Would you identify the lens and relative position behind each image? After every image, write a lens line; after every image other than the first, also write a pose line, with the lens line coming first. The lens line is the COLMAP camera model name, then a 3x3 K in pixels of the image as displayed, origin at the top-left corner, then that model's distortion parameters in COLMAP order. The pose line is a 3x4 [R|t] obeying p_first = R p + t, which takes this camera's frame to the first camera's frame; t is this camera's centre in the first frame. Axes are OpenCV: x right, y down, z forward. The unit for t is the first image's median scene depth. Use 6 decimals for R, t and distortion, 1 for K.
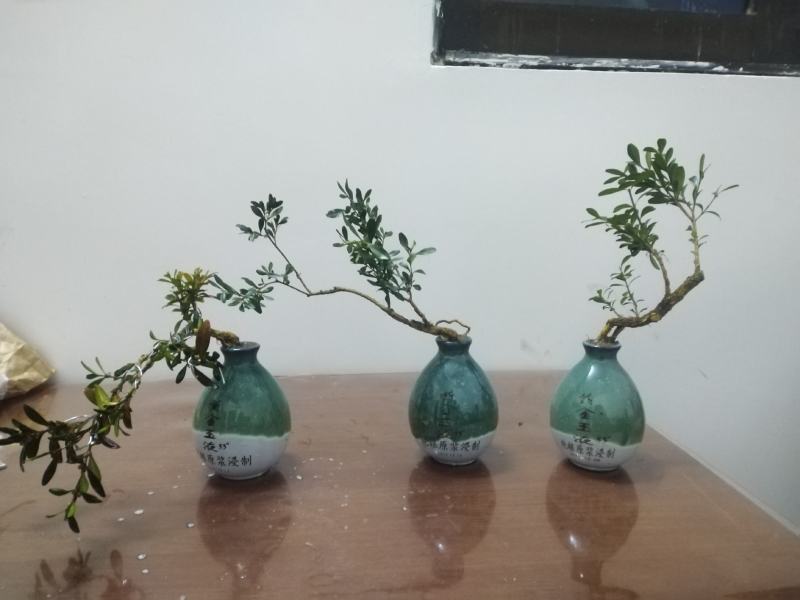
lens RADIAL K [[578.9, 0, 412.2], [0, 578.9, 296.5], [0, 0, 1]] dist [0.083013, -0.122143]
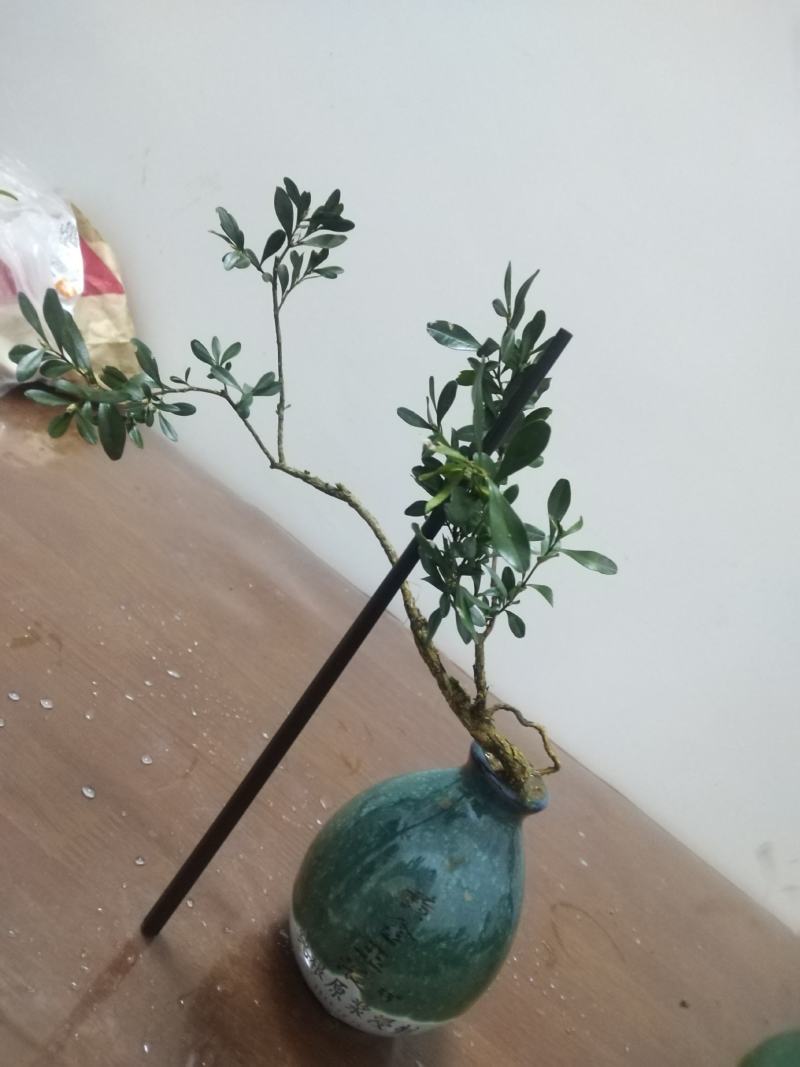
lens RADIAL K [[772.2, 0, 397.6], [0, 772.2, 535.5], [0, 0, 1]] dist [0.083013, -0.122143]
pose [[0.820664, 0.571411, -0.000315, -0.084168], [-0.567226, 0.814721, 0.120353, -0.077551], [0.069027, -0.098591, 0.992731, 0.486966]]
